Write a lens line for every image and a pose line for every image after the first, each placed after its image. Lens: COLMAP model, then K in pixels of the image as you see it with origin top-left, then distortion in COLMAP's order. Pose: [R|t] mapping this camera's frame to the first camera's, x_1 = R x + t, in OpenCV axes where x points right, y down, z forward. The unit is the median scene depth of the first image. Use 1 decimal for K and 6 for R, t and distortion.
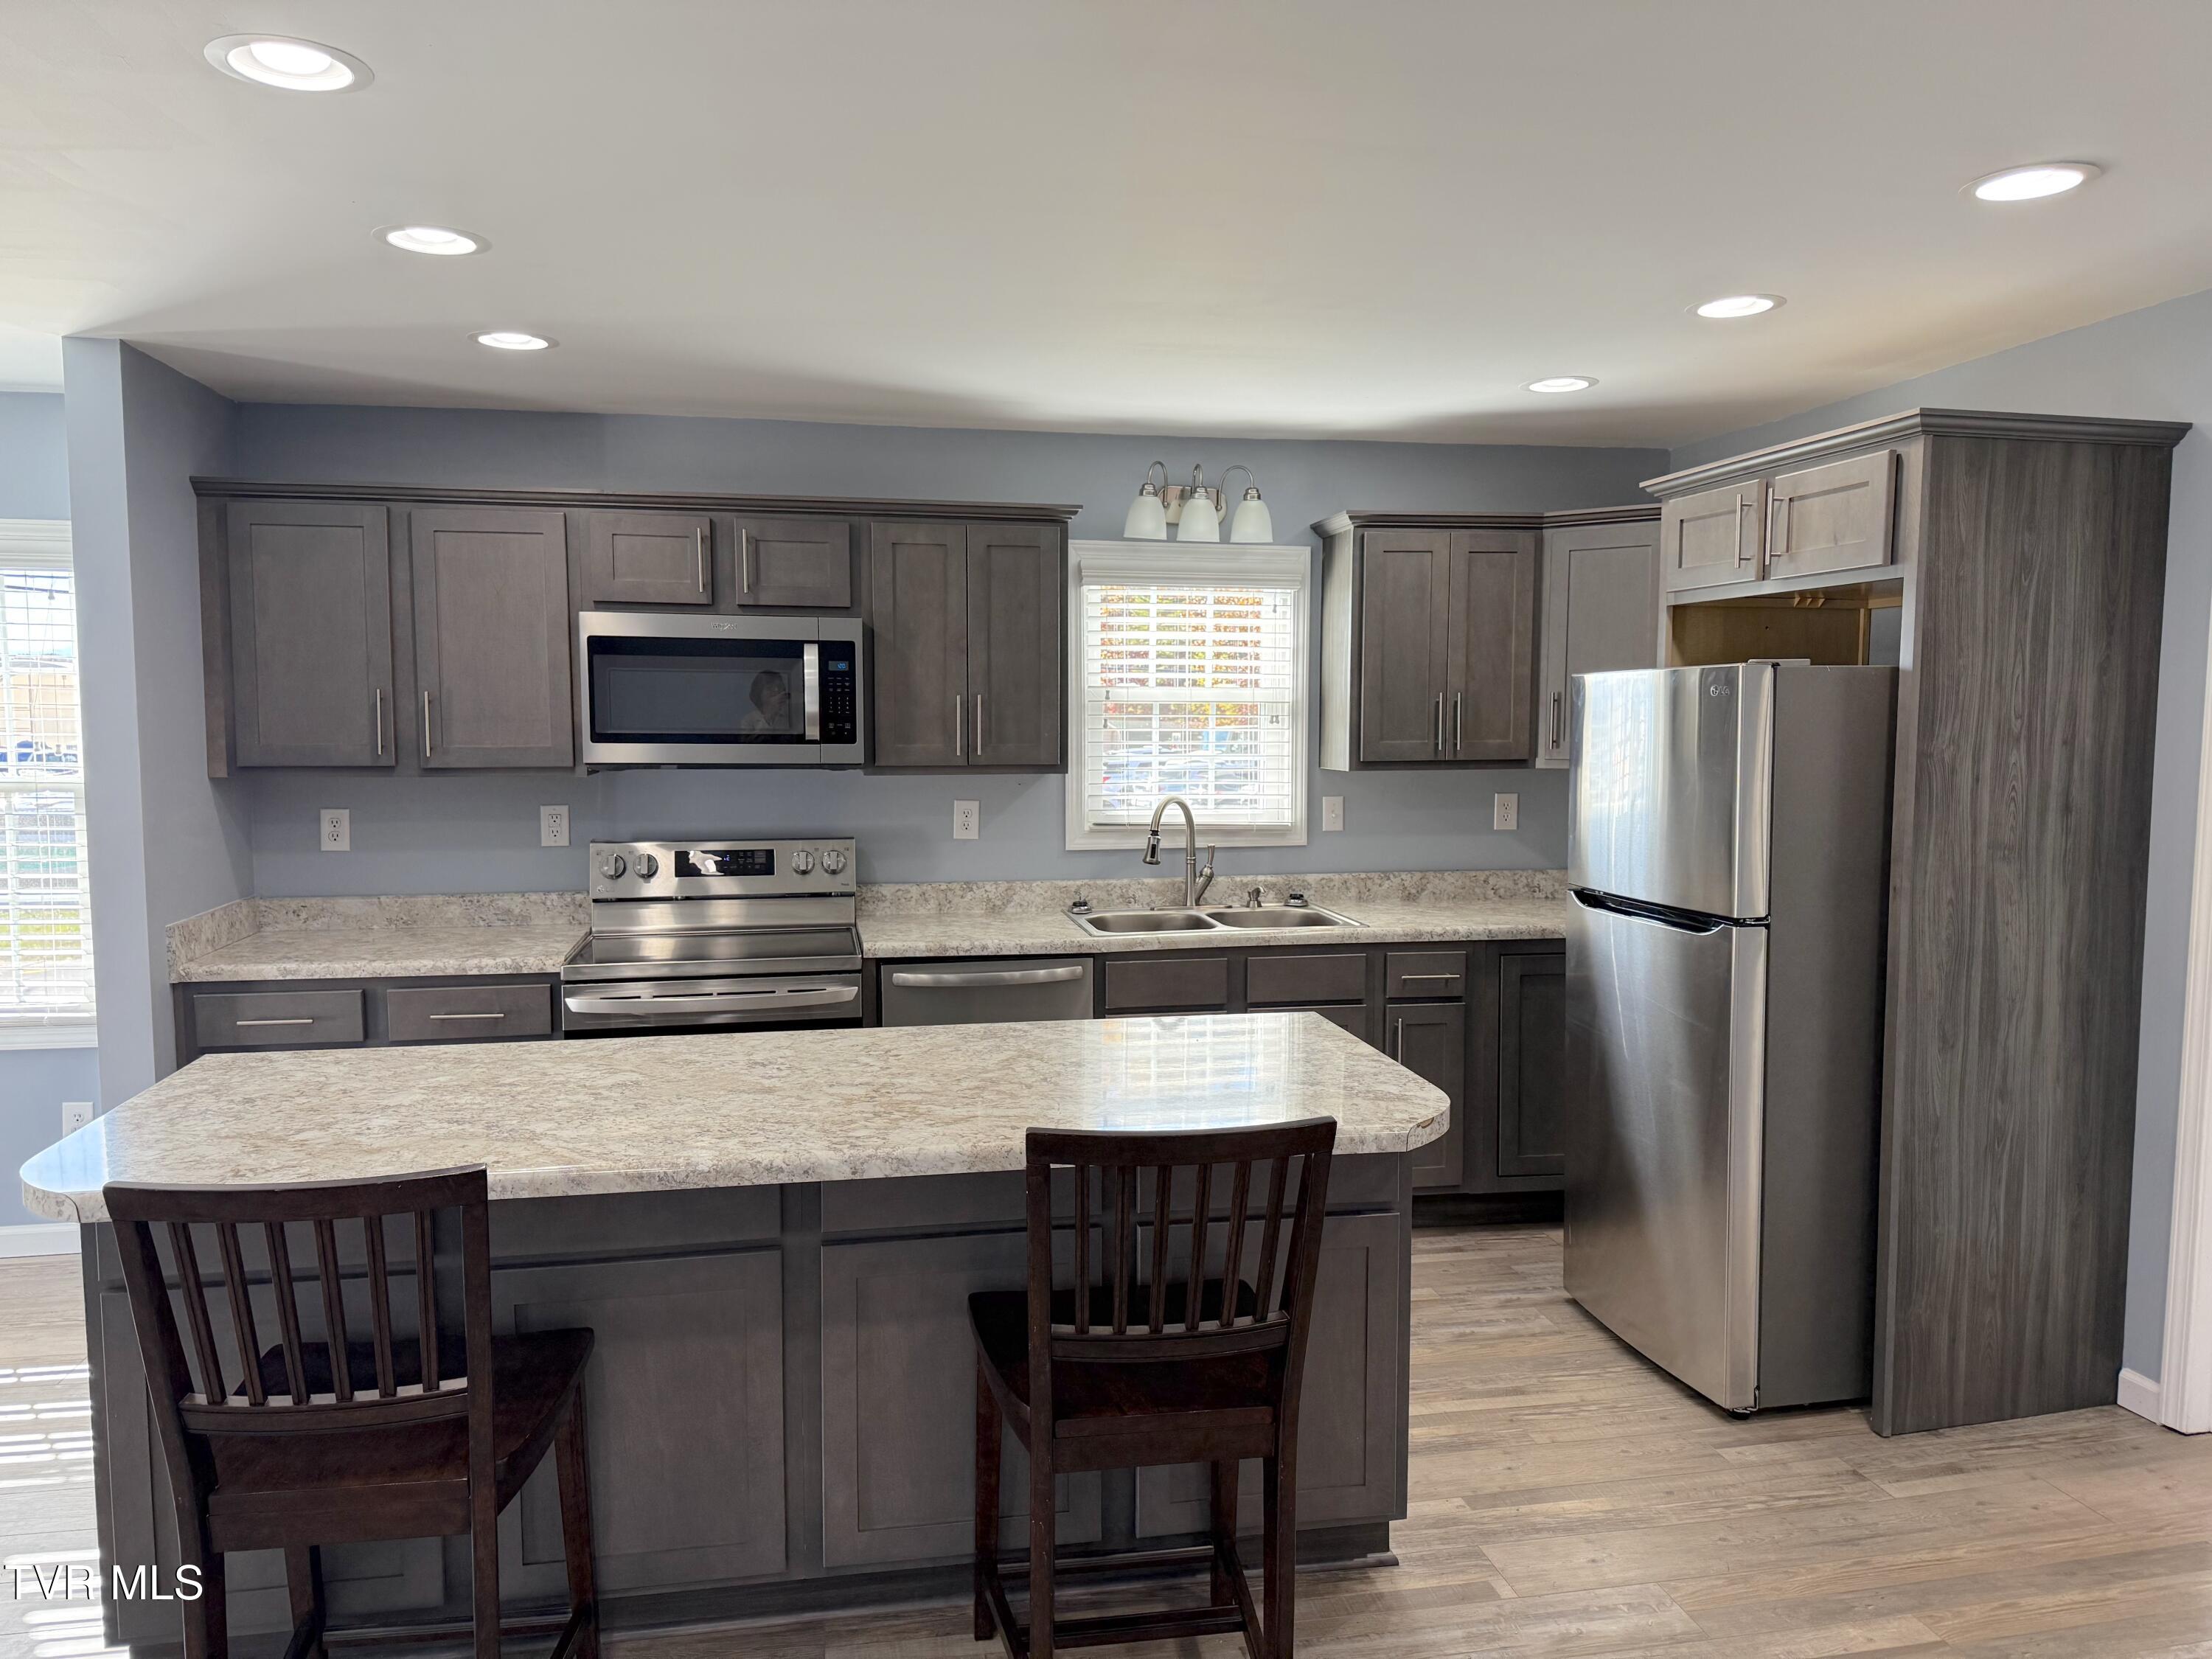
lens RADIAL K [[1551.2, 0, 1115.1], [0, 1551.2, 813.7], [0, 0, 1]] dist [0.051617, -0.043260]
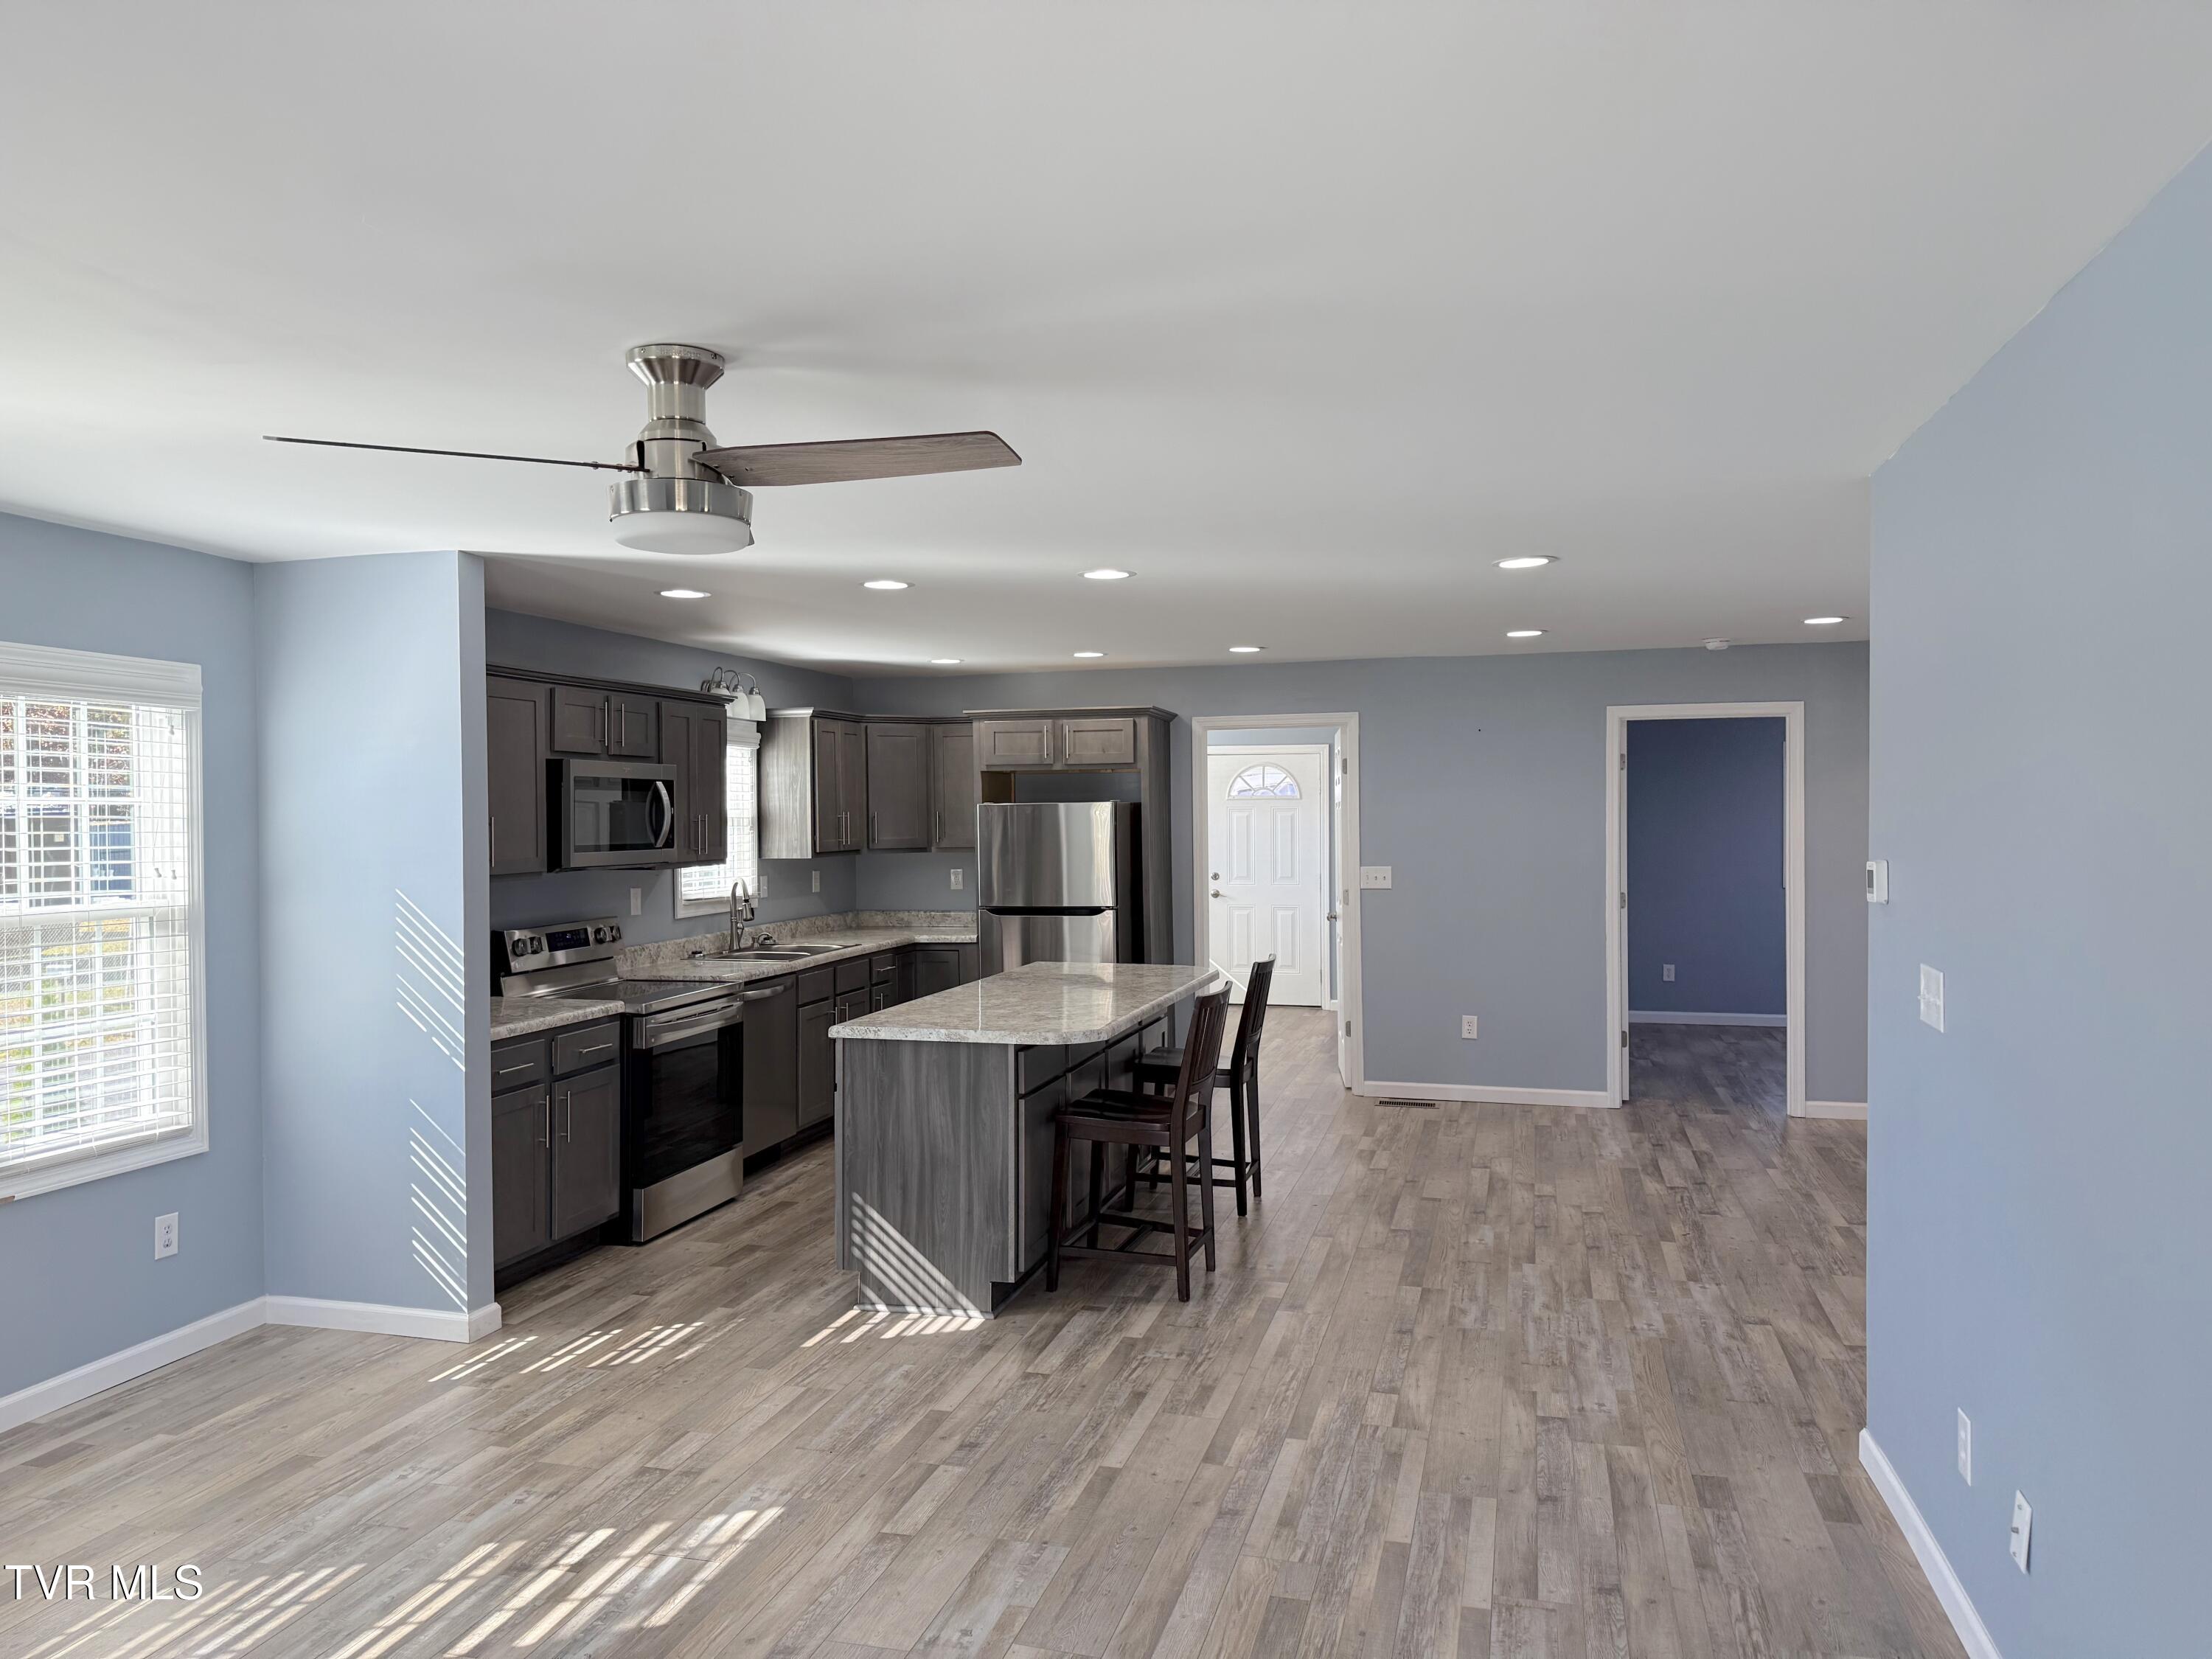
lens RADIAL K [[1551.2, 0, 1090.6], [0, 1551.2, 781.0], [0, 0, 1]] dist [0.051617, -0.043260]
pose [[0.458092, 0.010413, 0.888844, -1.323398], [0.070758, 0.996331, -0.048139, -0.009036], [-0.886084, 0.084945, 0.455674, -0.041393]]
